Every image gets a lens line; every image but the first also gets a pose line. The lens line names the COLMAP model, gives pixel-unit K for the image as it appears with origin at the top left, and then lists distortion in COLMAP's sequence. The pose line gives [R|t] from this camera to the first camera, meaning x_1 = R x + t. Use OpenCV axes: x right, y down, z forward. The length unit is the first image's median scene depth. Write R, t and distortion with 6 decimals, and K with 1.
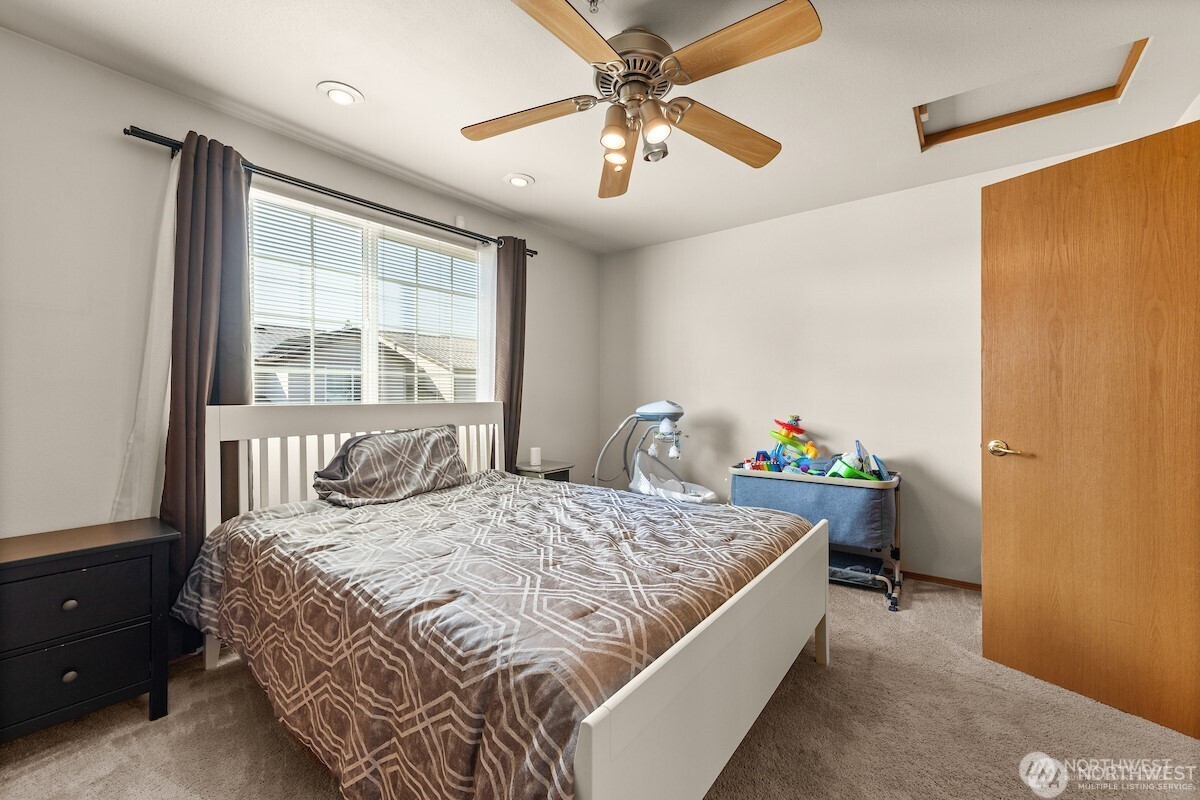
lens RADIAL K [[489.0, 0, 597.7], [0, 489.0, 394.9], [0, 0, 1]] dist [0.001205, 0.000000]
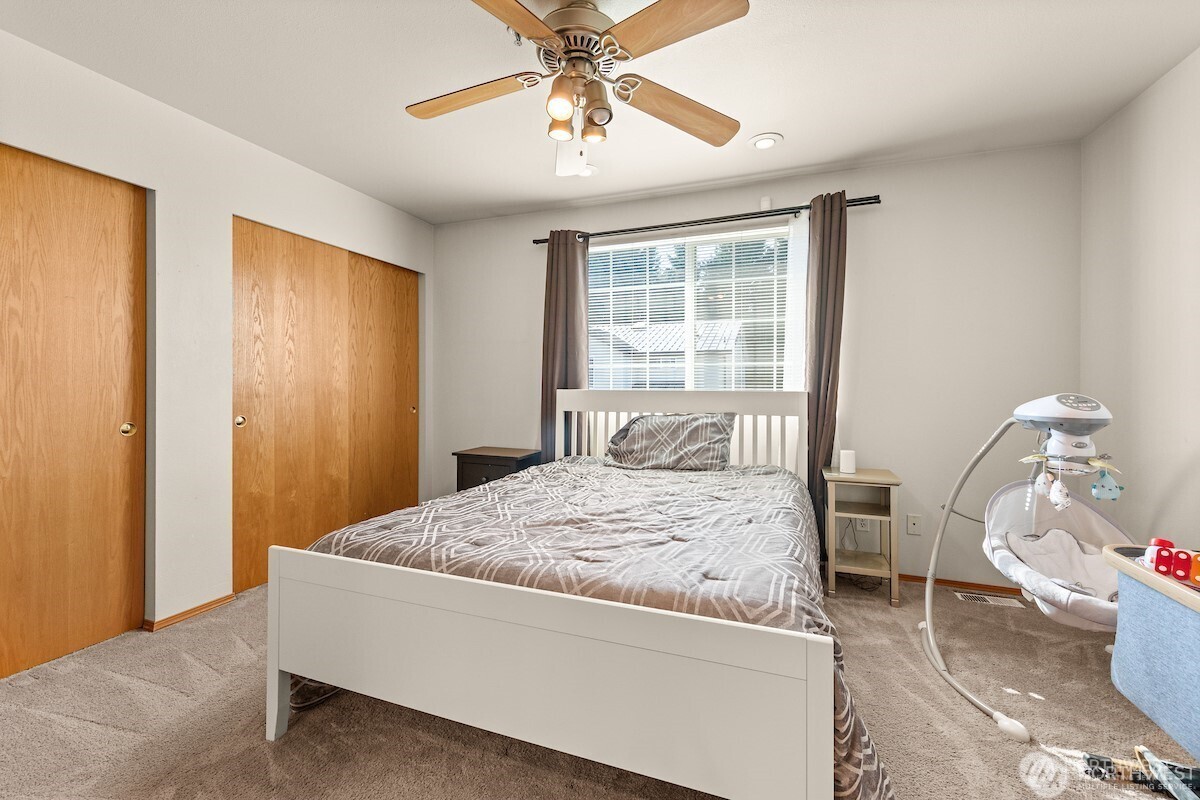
lens RADIAL K [[495.3, 0, 600.3], [0, 495.3, 386.5], [0, 0, 1]] dist [0.005437, -0.000150]
pose [[0.288401, 0.007739, -0.957478, 0.707223], [-0.002588, 0.999970, 0.007303, -0.000469], [0.957506, 0.000372, 0.288413, 0.518915]]
